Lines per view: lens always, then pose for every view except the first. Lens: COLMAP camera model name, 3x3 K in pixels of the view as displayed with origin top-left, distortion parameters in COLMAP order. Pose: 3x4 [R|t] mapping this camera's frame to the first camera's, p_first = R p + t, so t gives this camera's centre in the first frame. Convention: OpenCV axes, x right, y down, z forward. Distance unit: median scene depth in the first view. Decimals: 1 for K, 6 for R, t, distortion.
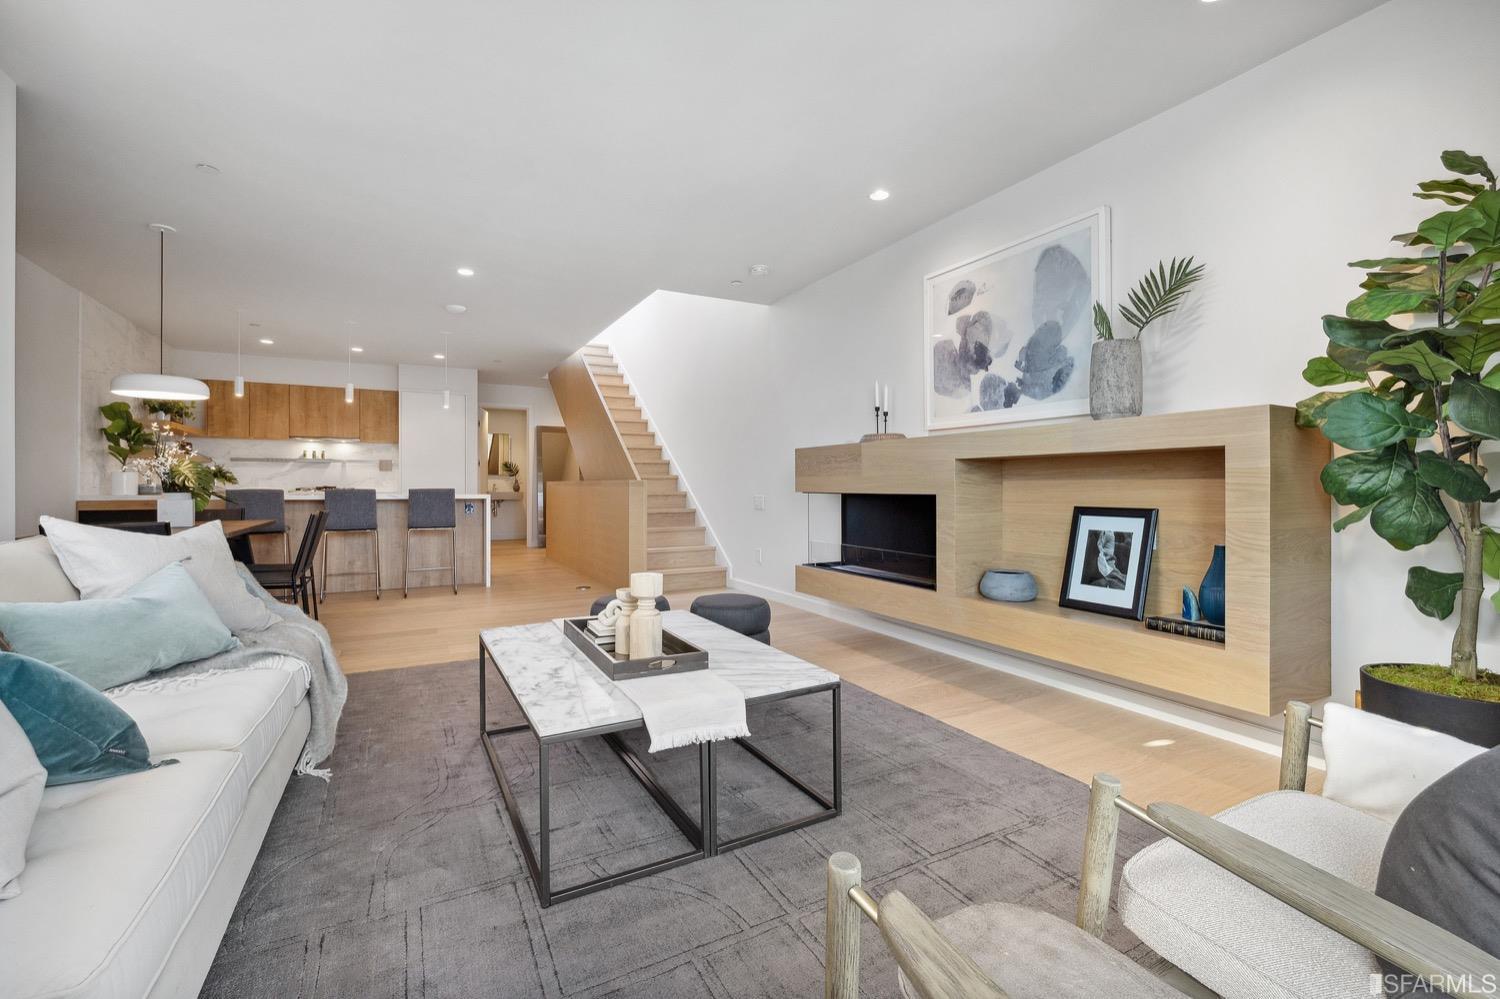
lens RADIAL K [[638.3, 0, 749.8], [0, 638.3, 484.9], [0, 0, 1]] dist [-0.001483, 0.000243]
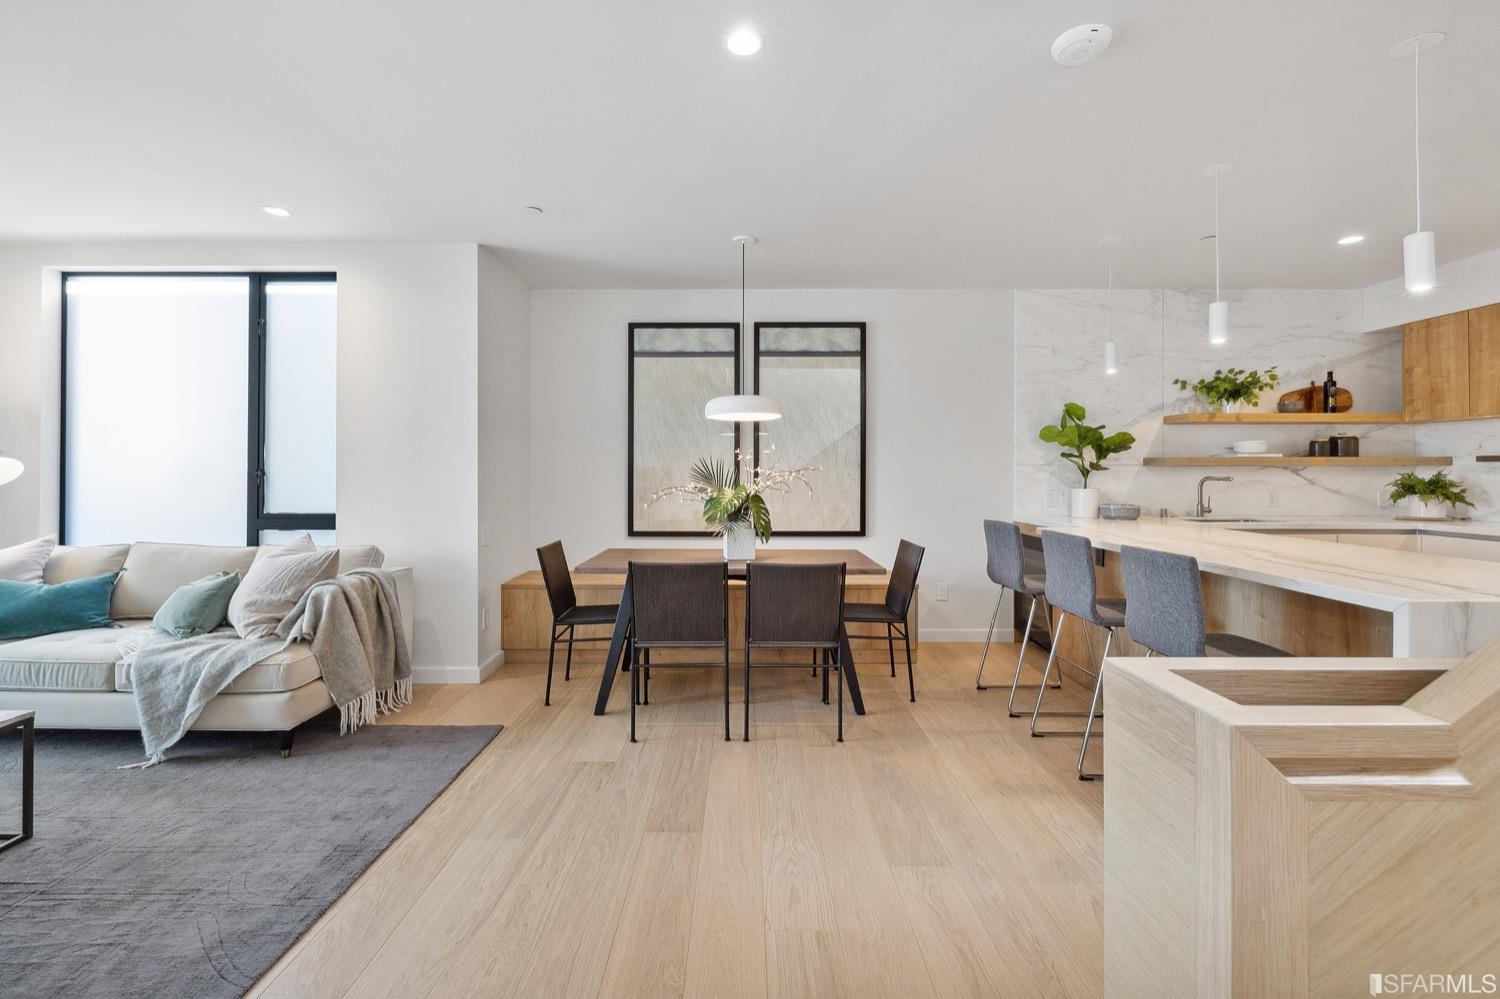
lens RADIAL K [[638.3, 0, 748.9], [0, 638.3, 473.6], [0, 0, 1]] dist [-0.001483, 0.000243]
pose [[-0.486763, -0.002135, -0.873532, -0.118731], [0.000494, 0.999996, -0.002720, -0.063859], [0.873534, -0.001756, -0.486760, 1.730331]]
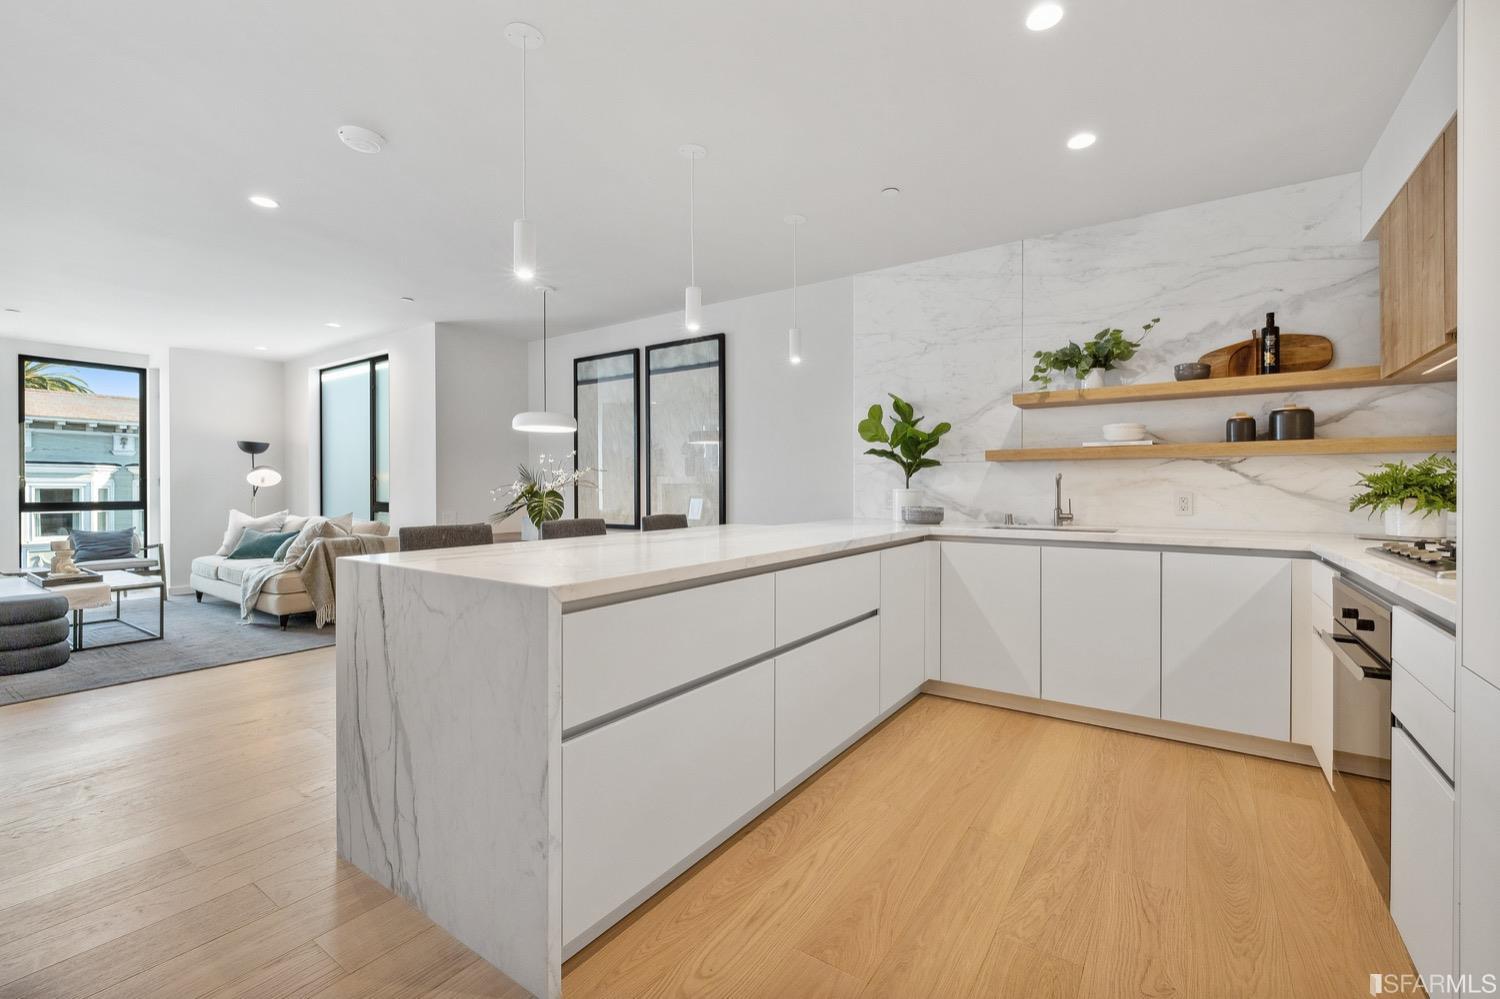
lens RADIAL K [[638.3, 0, 748.5], [0, 638.3, 488.5], [0, 0, 1]] dist [-0.001483, 0.000243]
pose [[-0.894080, -0.002241, -0.447902, -0.864166], [-0.001263, 0.999996, -0.002482, -0.032991], [0.447906, -0.001653, -0.894079, 2.644153]]
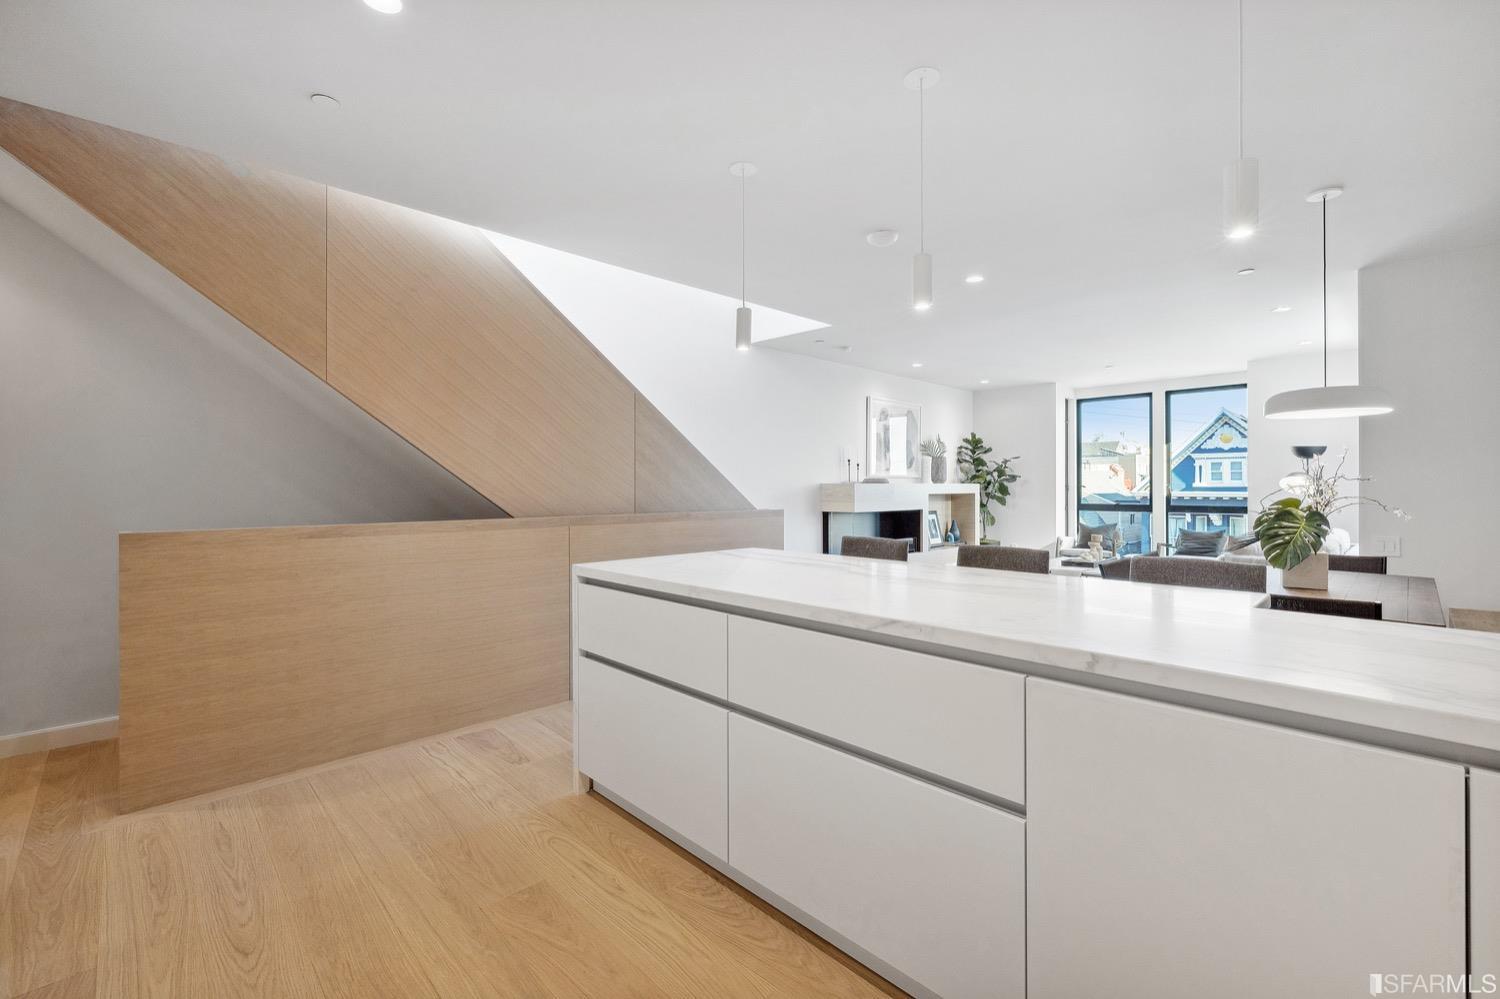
lens RADIAL K [[638.3, 0, 747.1], [0, 638.3, 495.4], [0, 0, 1]] dist [-0.001483, 0.000243]
pose [[-0.262548, -0.012435, 0.964839, -1.744729], [0.000767, 0.999914, 0.013096, -0.064783], [-0.964919, 0.004178, -0.262516, 2.201860]]
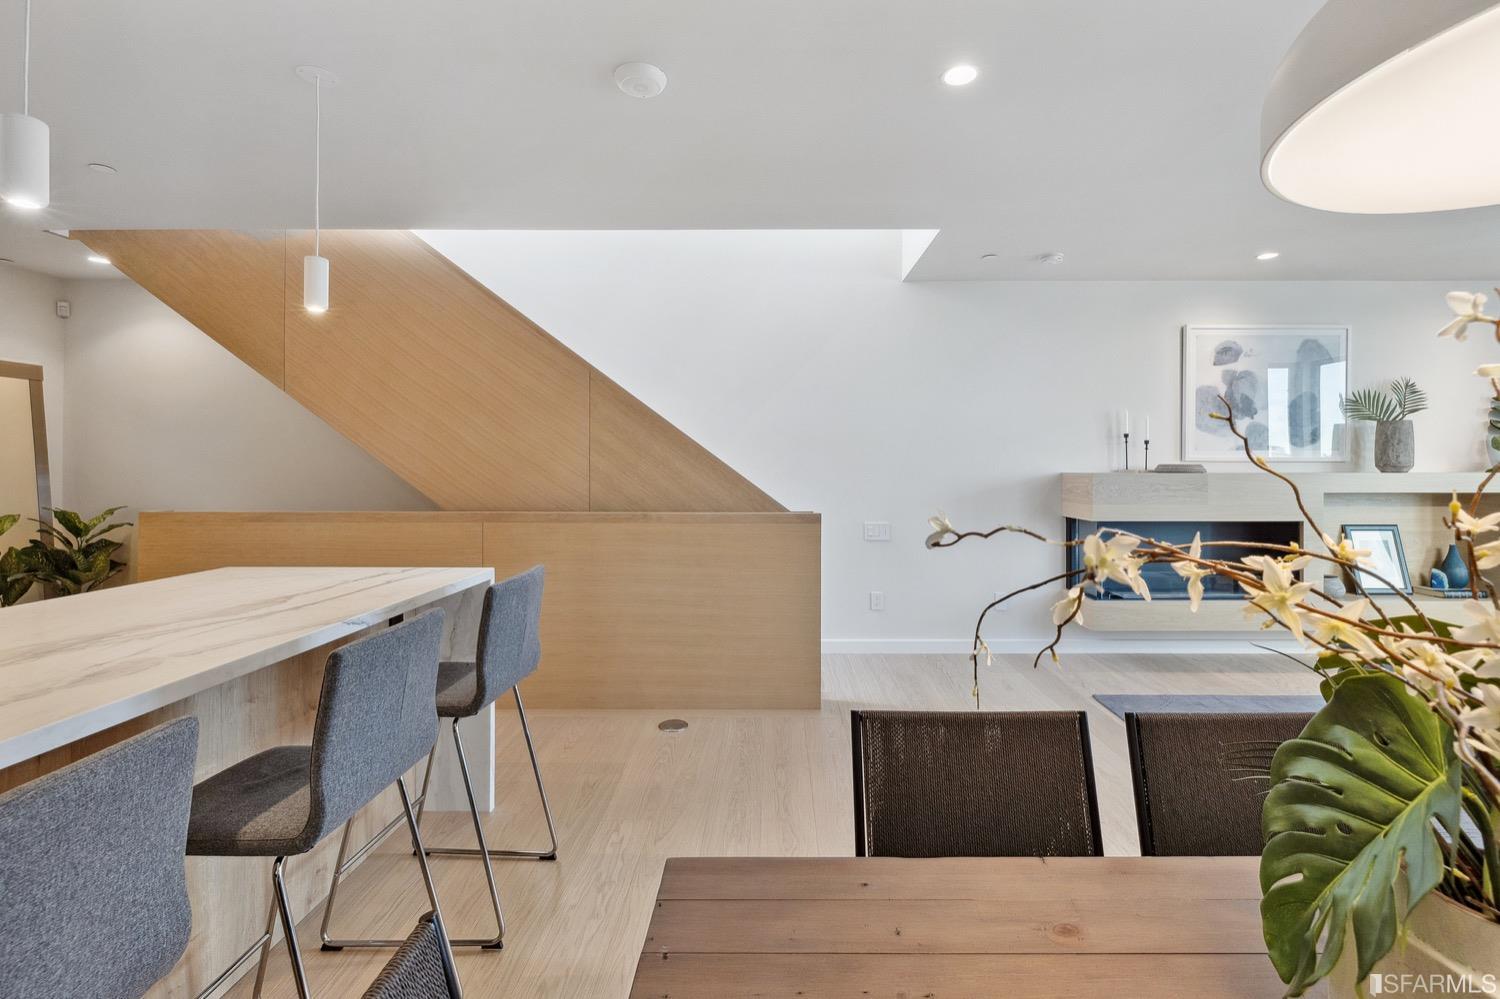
lens RADIAL K [[638.3, 0, 780.2], [0, 638.3, 472.6], [0, 0, 1]] dist [-0.001483, 0.000243]
pose [[0.481928, -0.000110, 0.876211, -1.260639], [-0.000224, 1.000000, 0.000249, -0.077608], [-0.876211, -0.000316, 0.481928, 1.289001]]
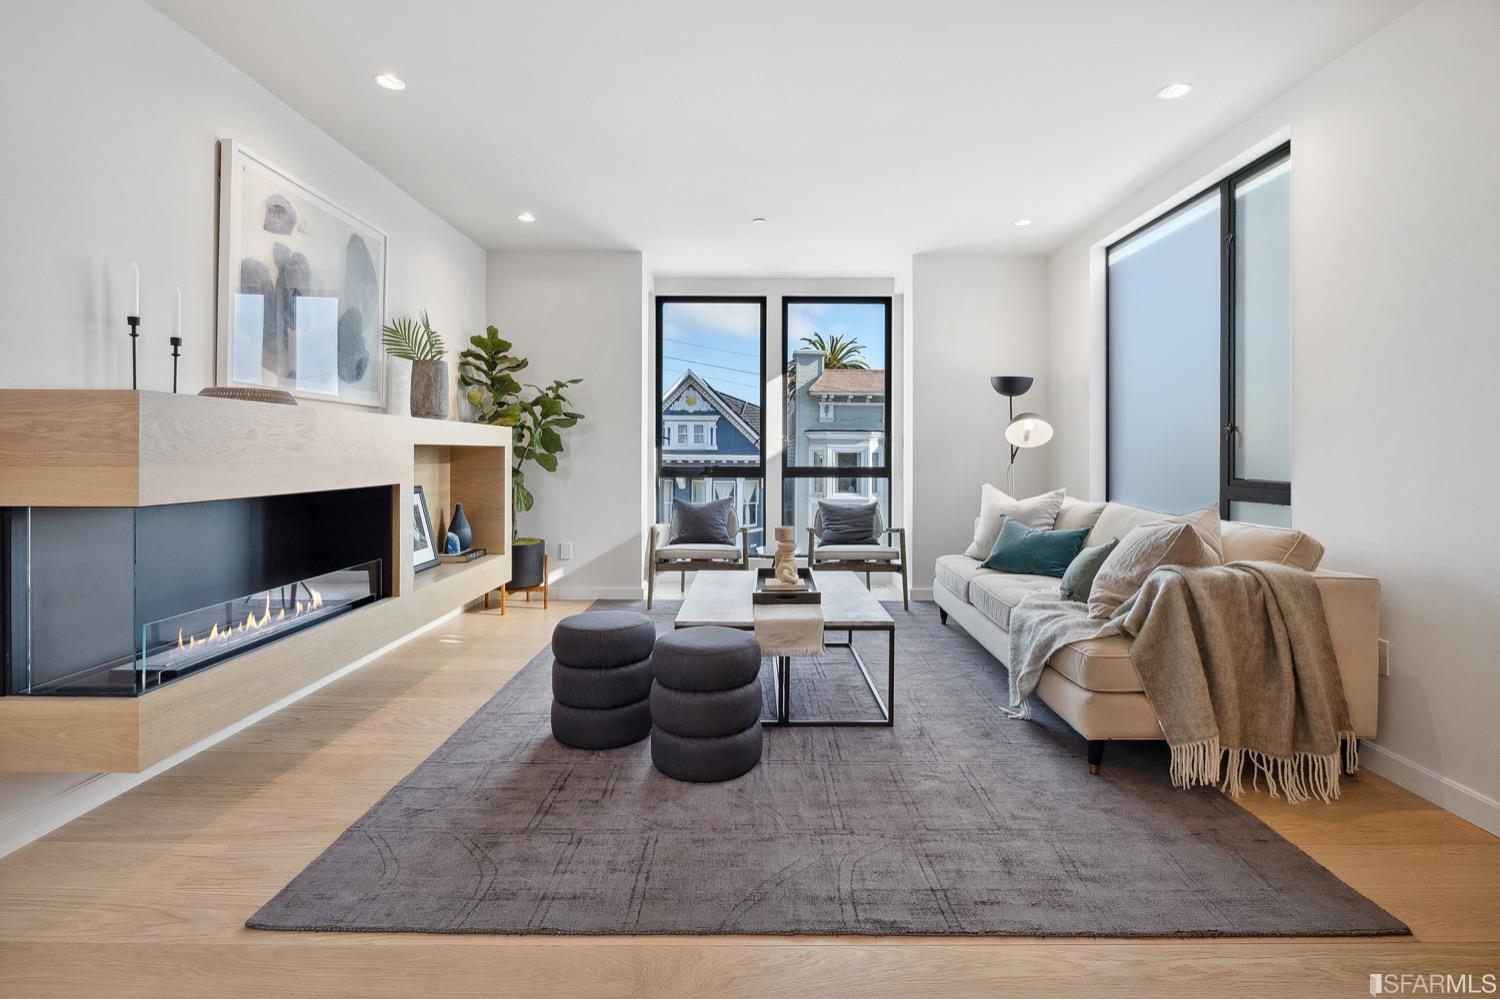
lens RADIAL K [[711.7, 0, 761.2], [0, 711.7, 452.6], [0, 0, 1]] dist [0.001639, 0.003796]
pose [[-0.878533, -0.002817, 0.477673, -0.603843], [-0.003686, 0.999993, -0.000883, -0.028613], [-0.477667, -0.002537, -0.878537, 1.615294]]
